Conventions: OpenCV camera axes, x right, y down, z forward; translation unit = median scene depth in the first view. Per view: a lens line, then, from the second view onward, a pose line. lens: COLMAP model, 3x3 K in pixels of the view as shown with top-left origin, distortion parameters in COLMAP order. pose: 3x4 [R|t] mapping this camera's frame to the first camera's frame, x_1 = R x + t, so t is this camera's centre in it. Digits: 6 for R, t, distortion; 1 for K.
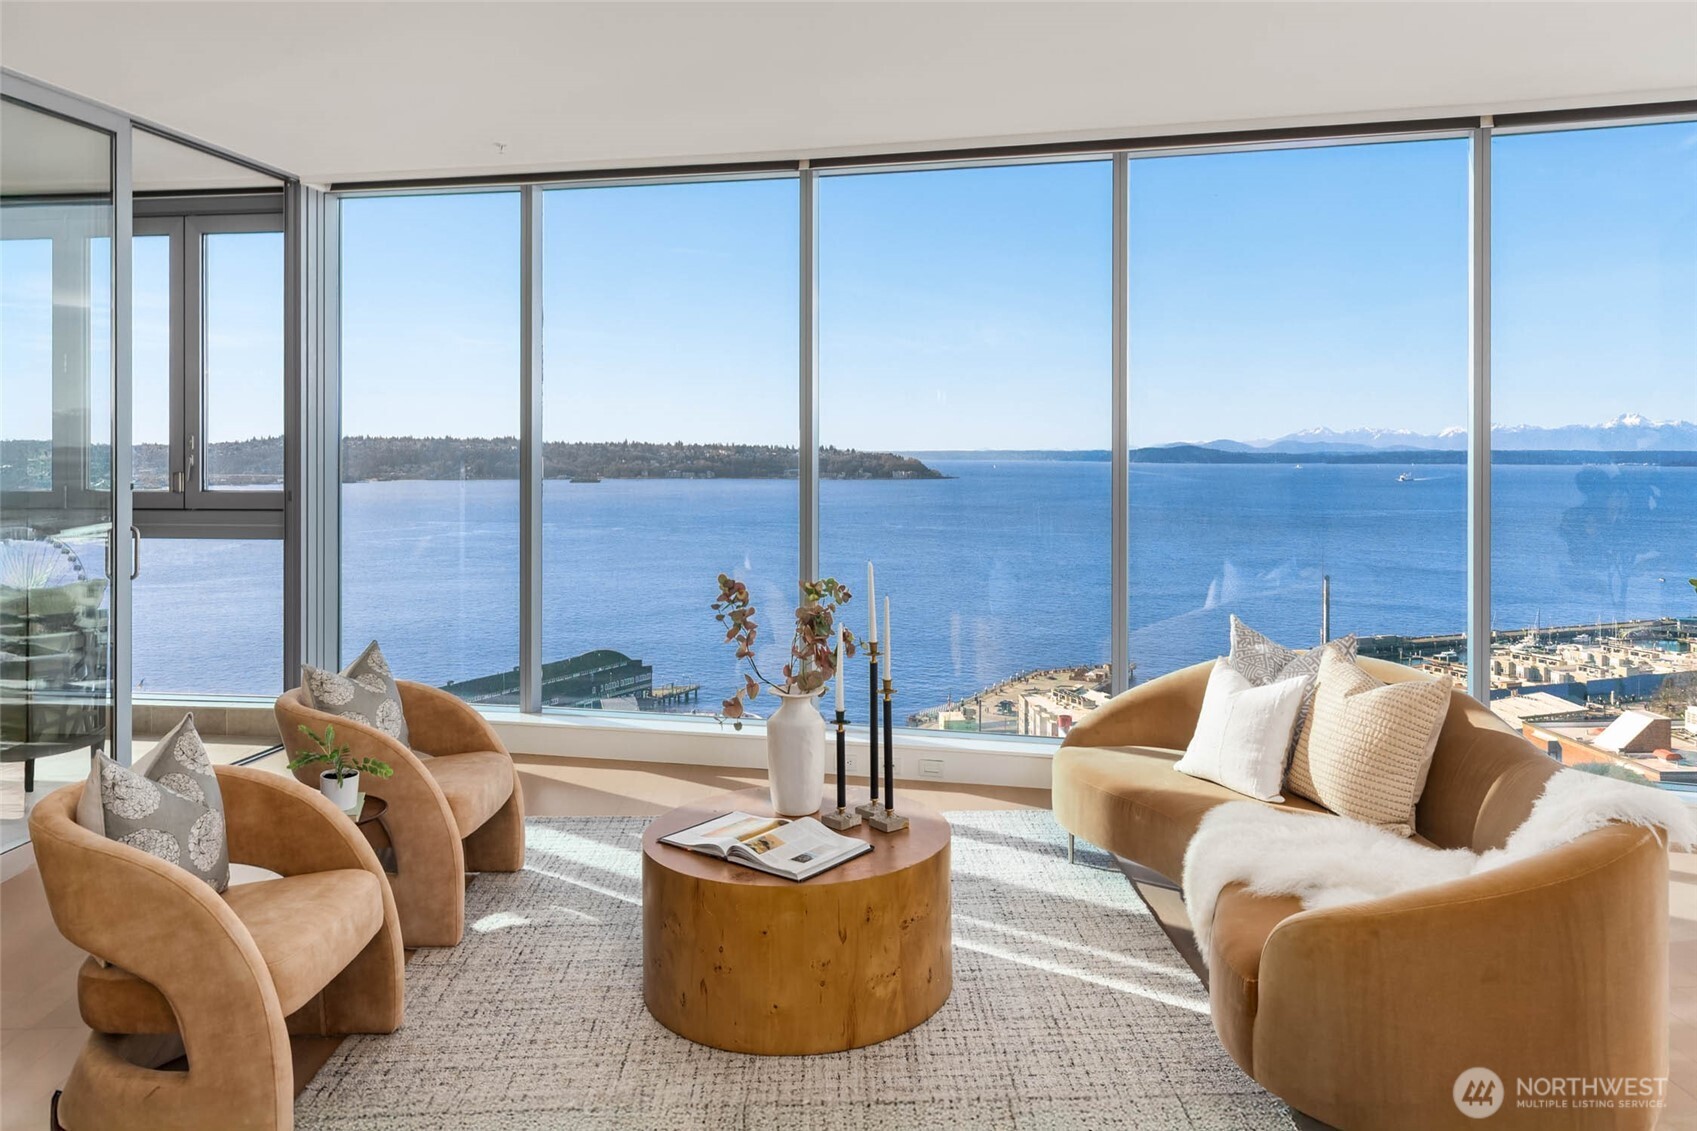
lens RADIAL K [[1204.6, 0, 848.5], [0, 1204.6, 565.5], [0, 0, 1]] dist [0.004123, -0.002488]
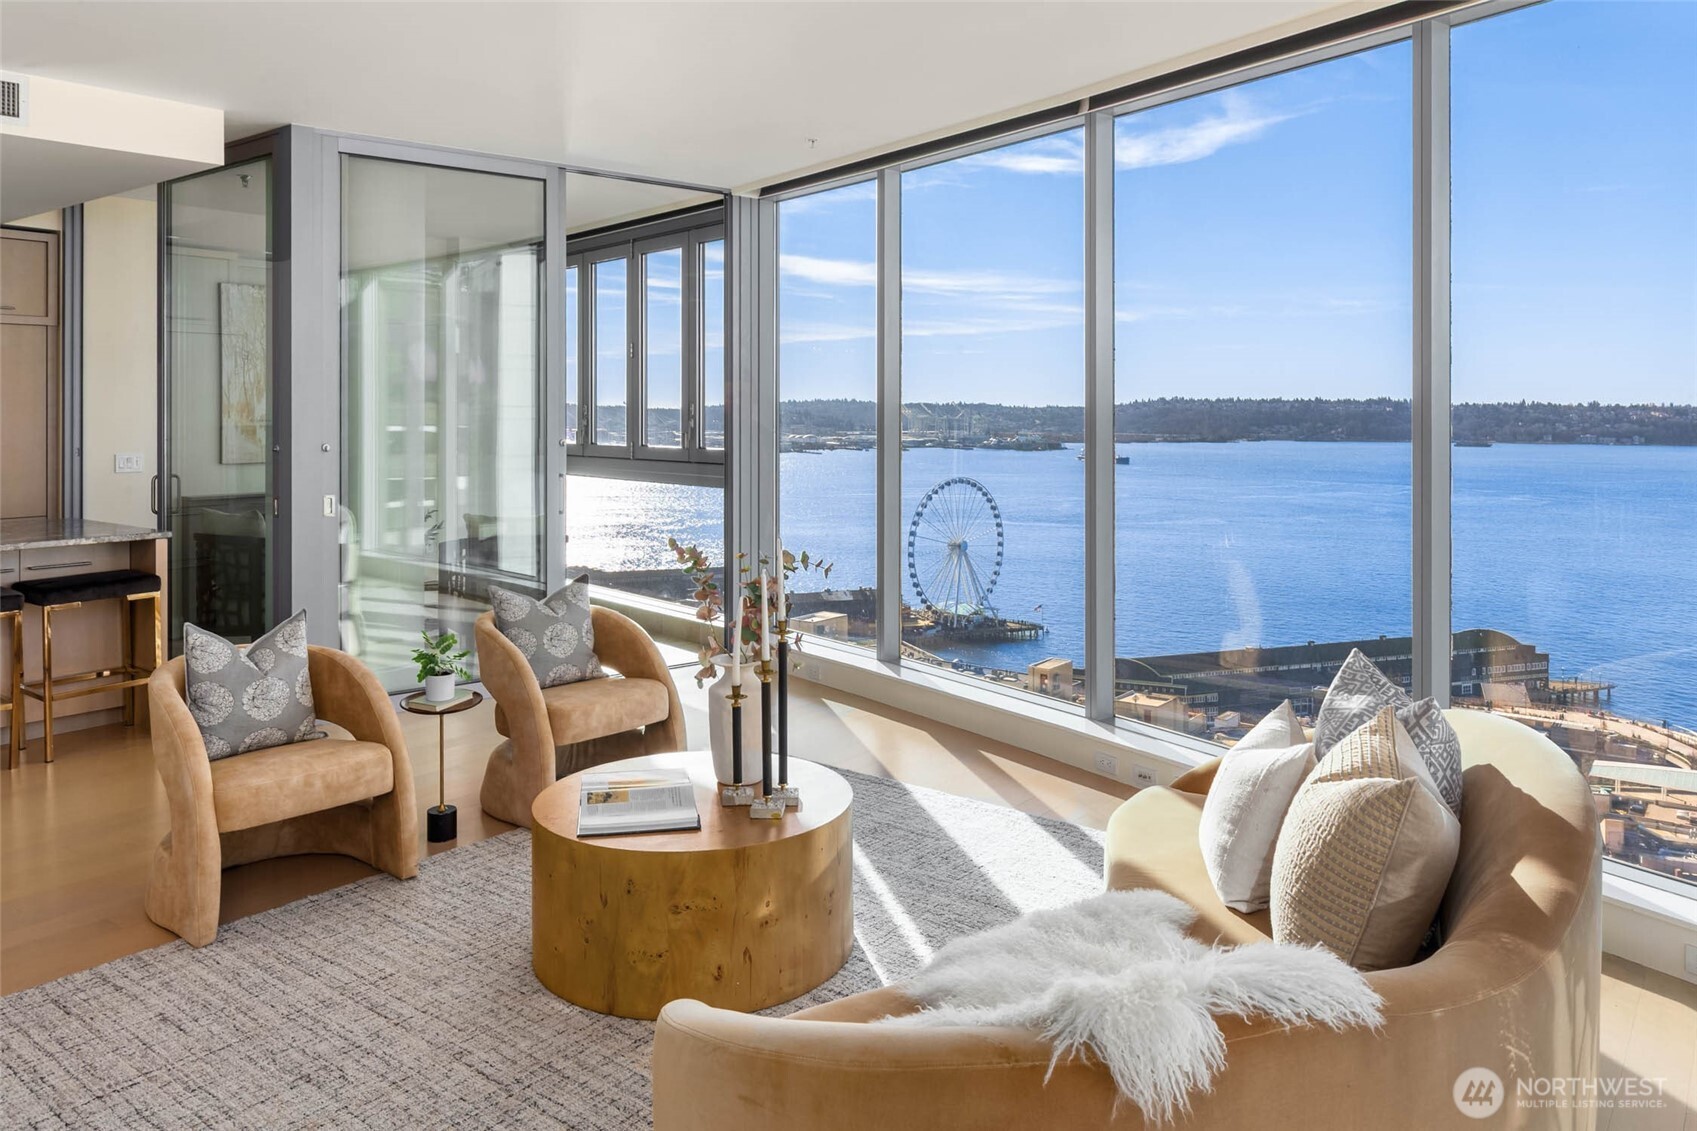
lens RADIAL K [[1172.2, 0, 849.2], [0, 1172.2, 511.8], [0, 0, 1]] dist [-0.001349, -0.001218]
pose [[0.748097, 0.056881, -0.661147, 0.419778], [-0.063423, 0.997887, 0.014088, -0.024569], [0.660552, 0.031393, 0.750124, 0.206663]]
